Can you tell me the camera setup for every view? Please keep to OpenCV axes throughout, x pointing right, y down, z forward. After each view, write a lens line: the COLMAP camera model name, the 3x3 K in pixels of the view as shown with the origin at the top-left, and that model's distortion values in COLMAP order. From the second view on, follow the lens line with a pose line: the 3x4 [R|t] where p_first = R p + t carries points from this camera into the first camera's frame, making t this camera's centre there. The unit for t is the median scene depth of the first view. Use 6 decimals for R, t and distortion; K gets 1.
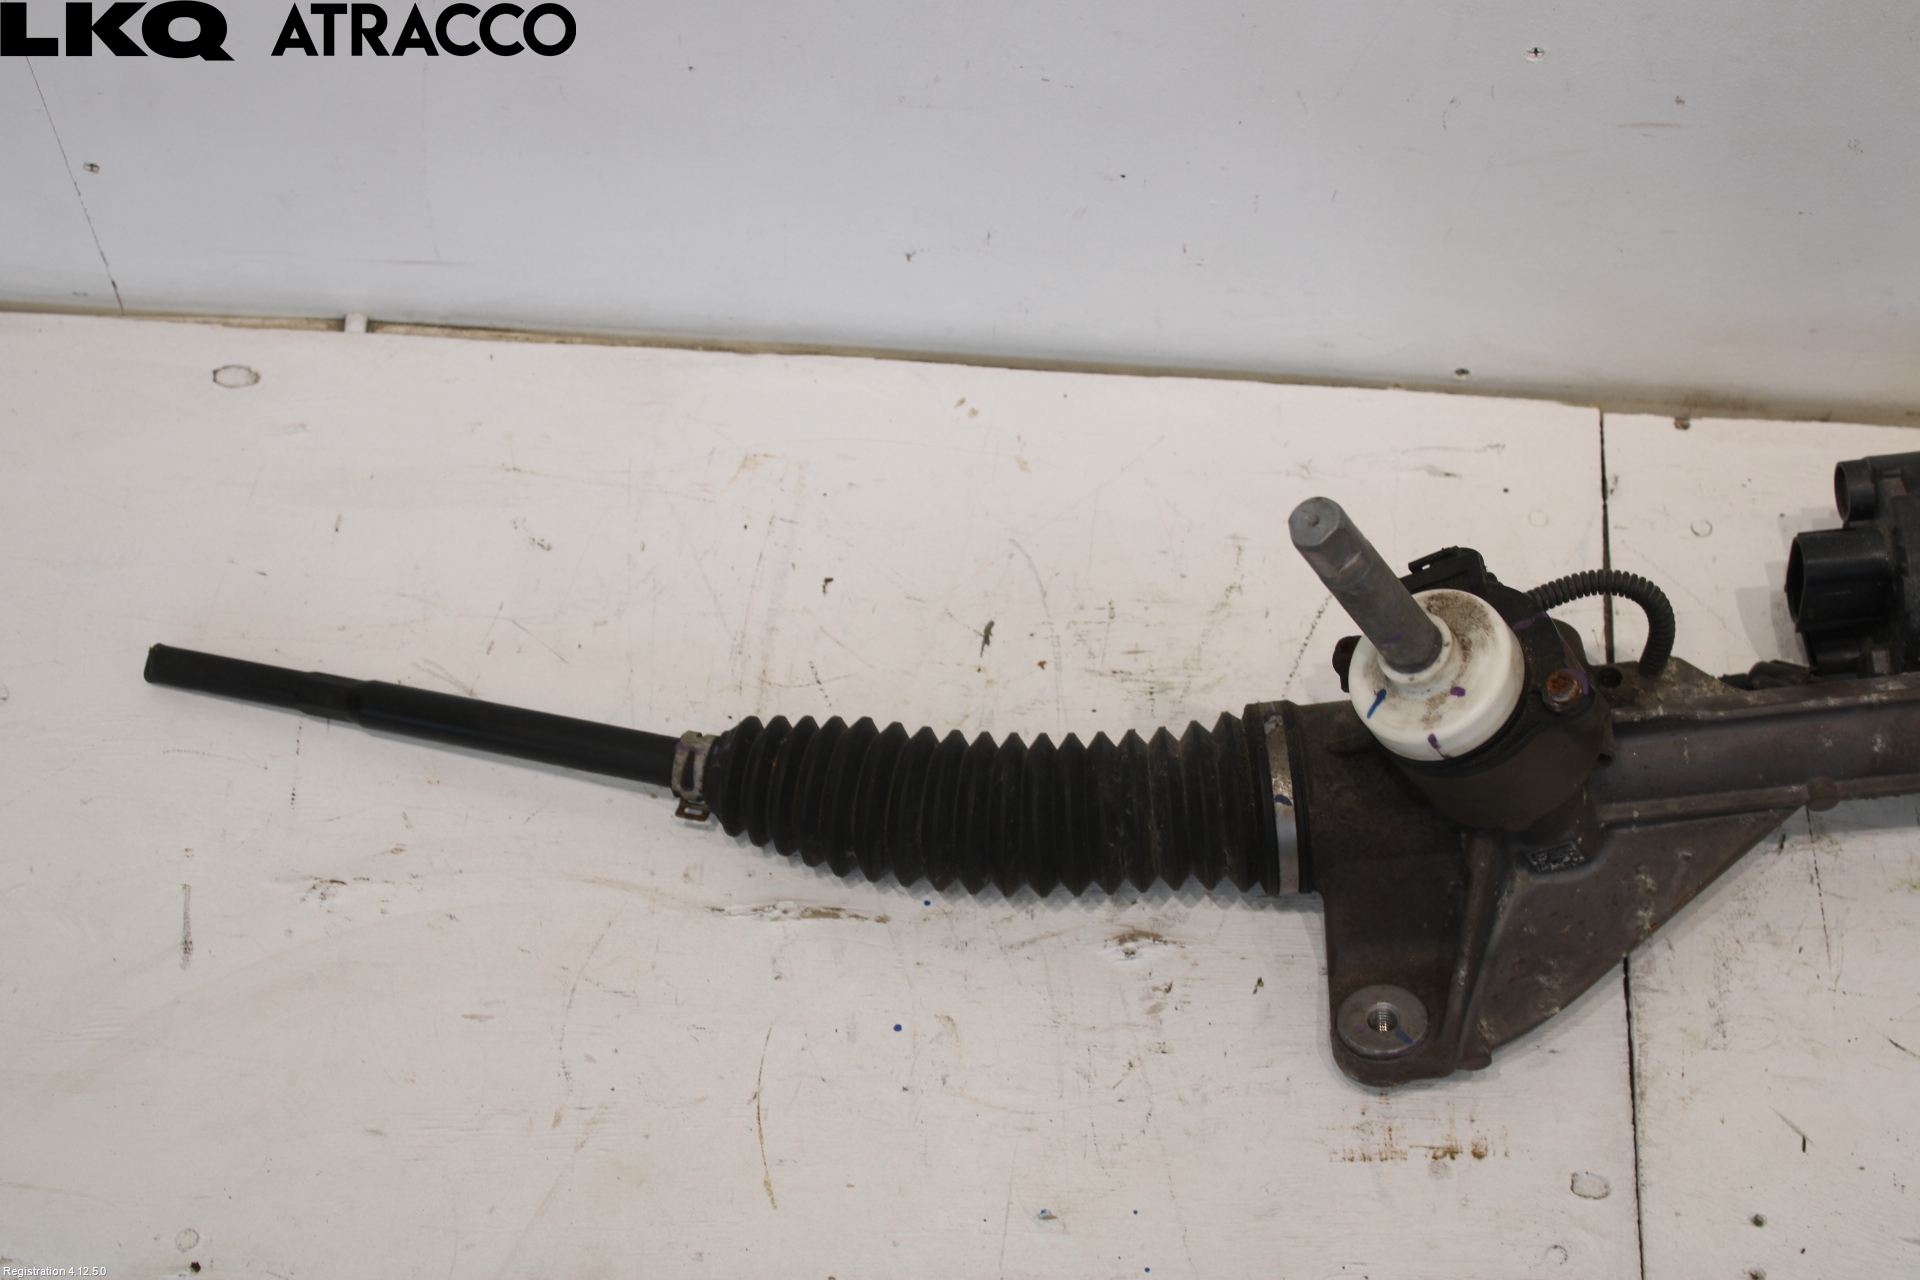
lens RADIAL K [[3201.0, 0, 959.8], [0, 3201.0, 639.7], [0, 0, 1]] dist [0.009848, 0.000000]
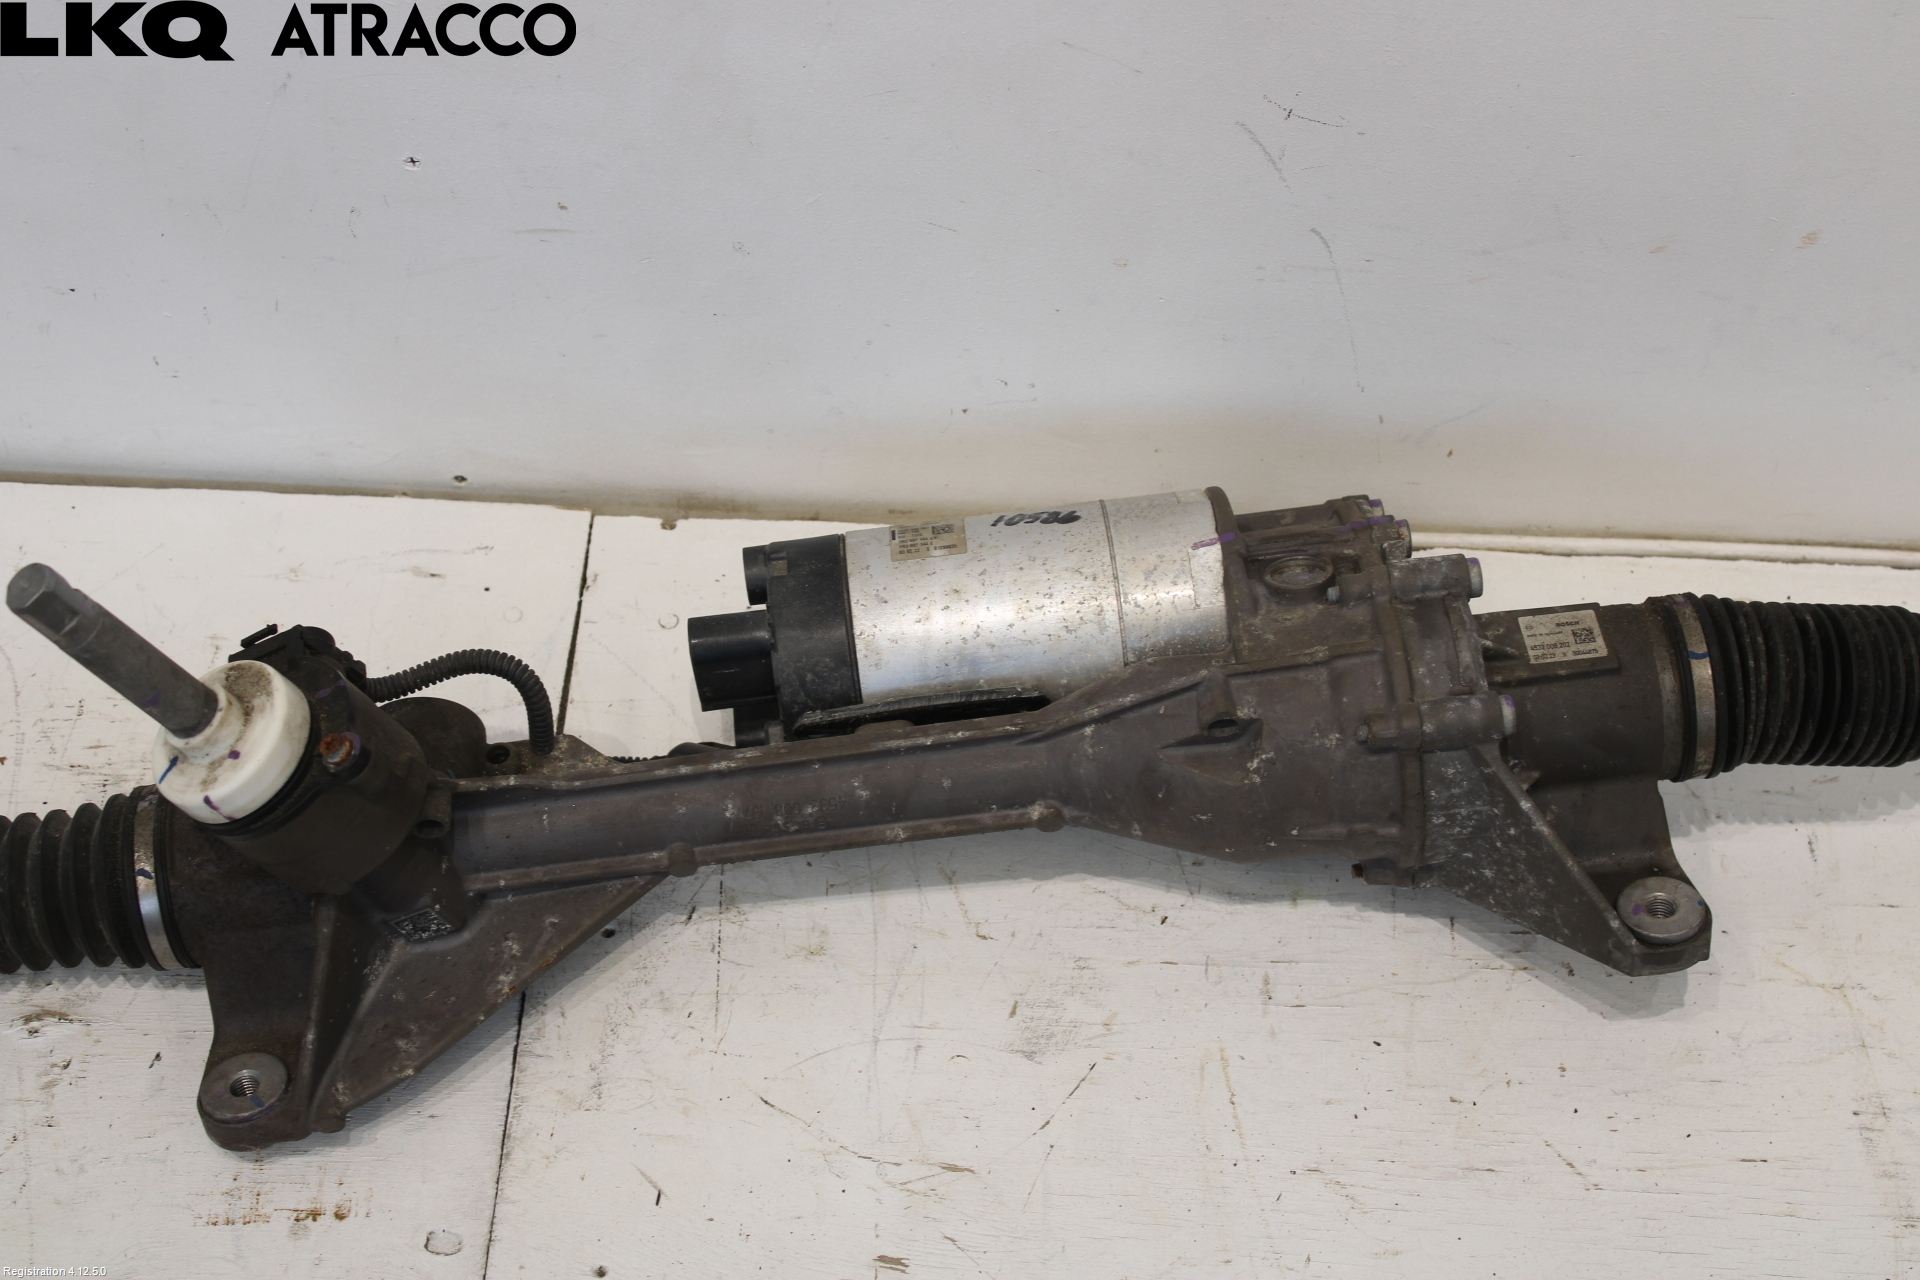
lens RADIAL K [[3201.0, 0, 960.9], [0, 3201.0, 636.6], [0, 0, 1]] dist [0.009848, 0.000000]
pose [[0.999368, -0.018025, 0.030623, 0.326109], [0.020194, 0.997196, -0.072052, 0.052201], [-0.029239, 0.072624, 0.996931, -0.044689]]
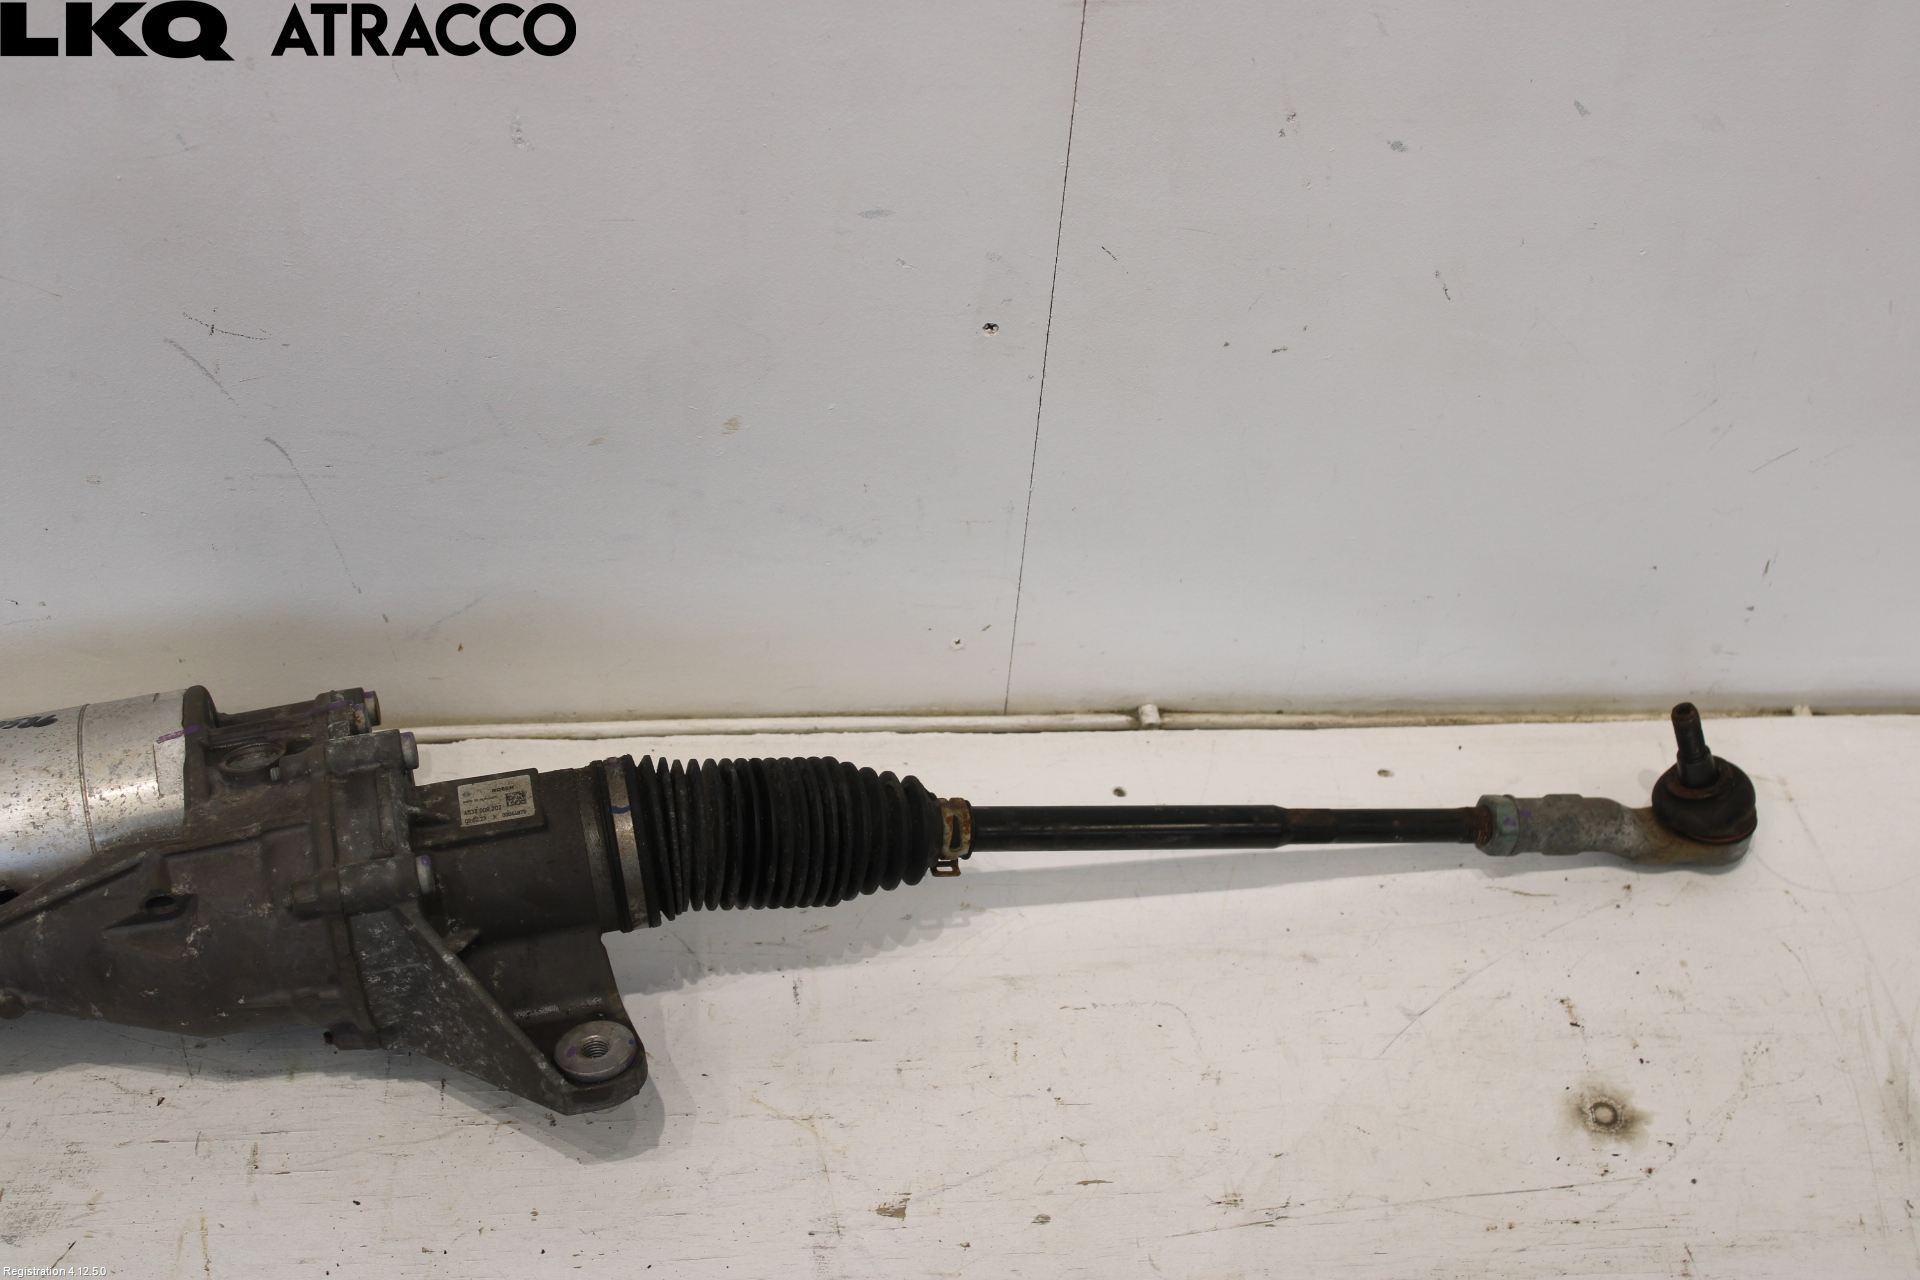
lens RADIAL K [[3079.9, 0, 968.1], [0, 3079.9, 643.9], [0, 0, 1]] dist [0.005695, 0.000000]
pose [[0.987519, -0.071132, 0.140519, 0.563680], [0.093562, 0.982659, -0.160086, 0.112582], [-0.126695, 0.171236, 0.977050, -0.084538]]
